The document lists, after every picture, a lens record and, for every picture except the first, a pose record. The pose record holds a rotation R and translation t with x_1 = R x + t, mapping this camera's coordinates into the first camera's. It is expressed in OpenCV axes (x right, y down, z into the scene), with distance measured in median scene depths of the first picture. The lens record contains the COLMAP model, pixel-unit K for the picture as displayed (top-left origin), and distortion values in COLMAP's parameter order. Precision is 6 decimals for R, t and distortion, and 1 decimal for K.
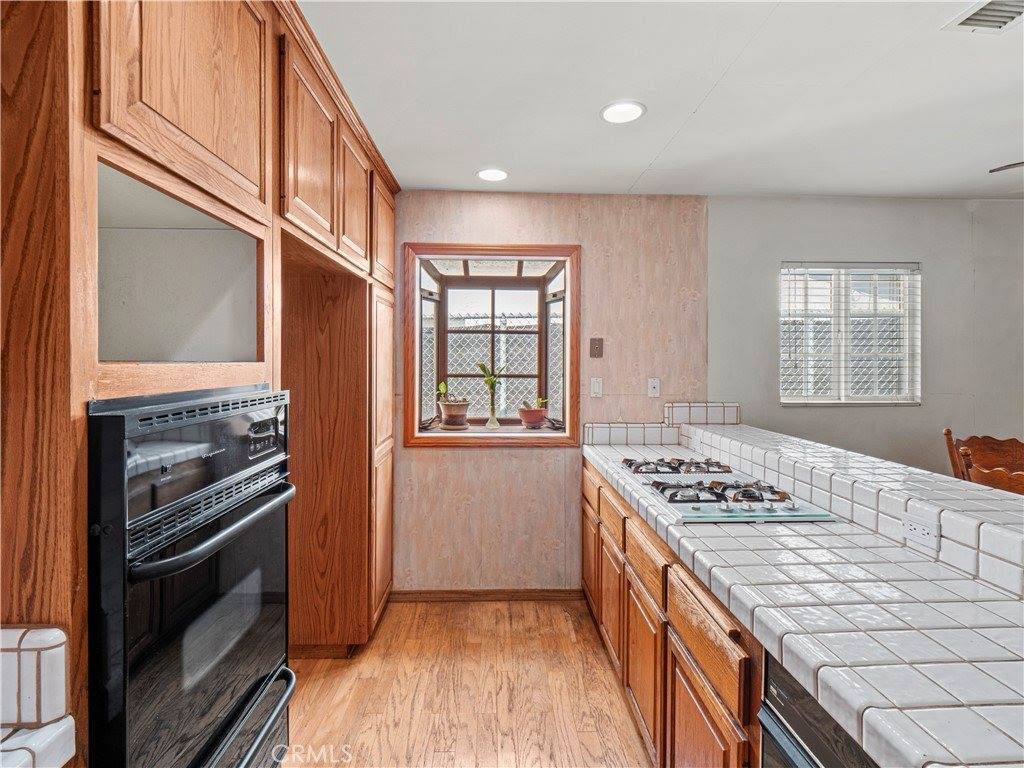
lens RADIAL K [[510.0, 0, 513.0], [0, 510.0, 366.6], [0, 0, 1]] dist [0.001440, -0.000170]
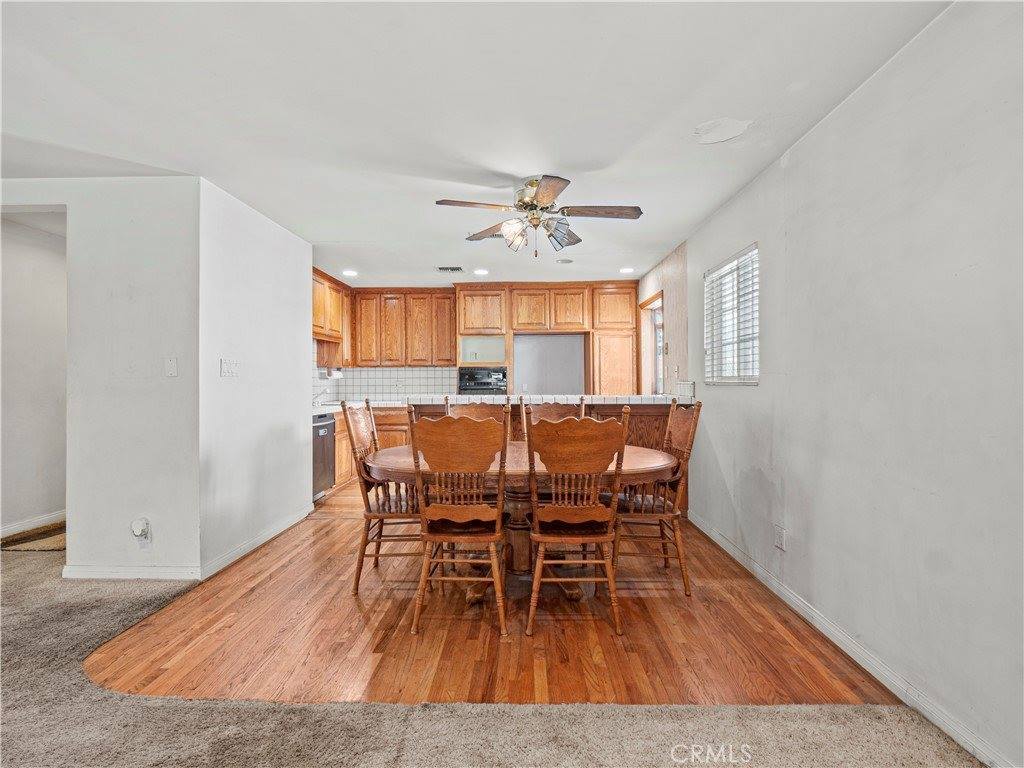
lens RADIAL K [[507.9, 0, 512.4], [0, 507.9, 378.9], [0, 0, 1]] dist [-0.002188, -0.000807]
pose [[-0.067994, -0.005891, -0.997668, 1.858477], [-0.007873, 0.999955, -0.005368, 0.075390], [0.997655, 0.007490, -0.068037, 0.611240]]
